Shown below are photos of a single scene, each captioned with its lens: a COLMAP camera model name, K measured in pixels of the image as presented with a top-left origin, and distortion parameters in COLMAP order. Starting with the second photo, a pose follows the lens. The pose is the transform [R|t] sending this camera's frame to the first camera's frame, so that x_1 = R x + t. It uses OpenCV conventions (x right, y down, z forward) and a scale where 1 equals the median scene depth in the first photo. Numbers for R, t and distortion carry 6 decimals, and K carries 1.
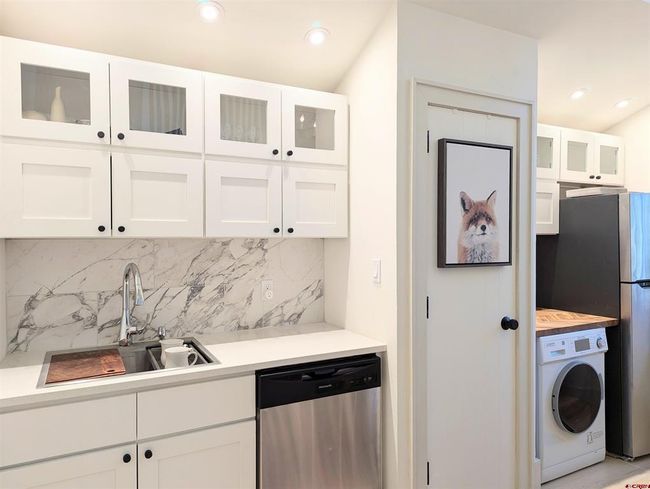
lens RADIAL K [[453.9, 0, 322.9], [0, 453.9, 242.8], [0, 0, 1]] dist [0.058282, -0.056891]
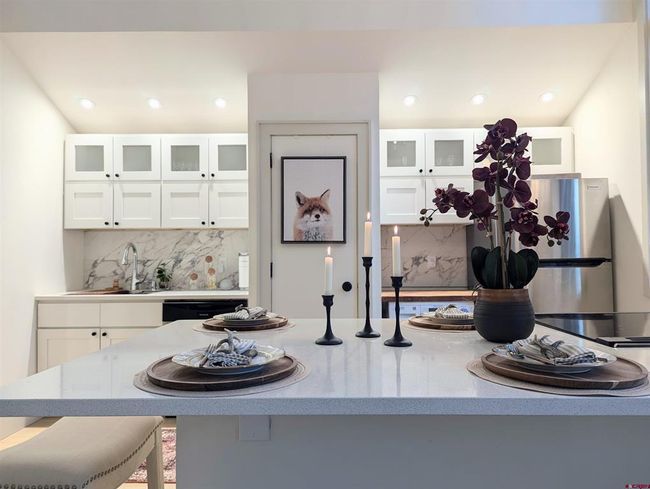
lens RADIAL K [[458.0, 0, 329.6], [0, 458.0, 245.9], [0, 0, 1]] dist [0.063793, -0.085149]
pose [[0.877468, -0.015541, -0.479383, 1.072881], [-0.001940, 0.999352, -0.035950, 0.111169], [0.479631, 0.032475, 0.876869, -0.221327]]
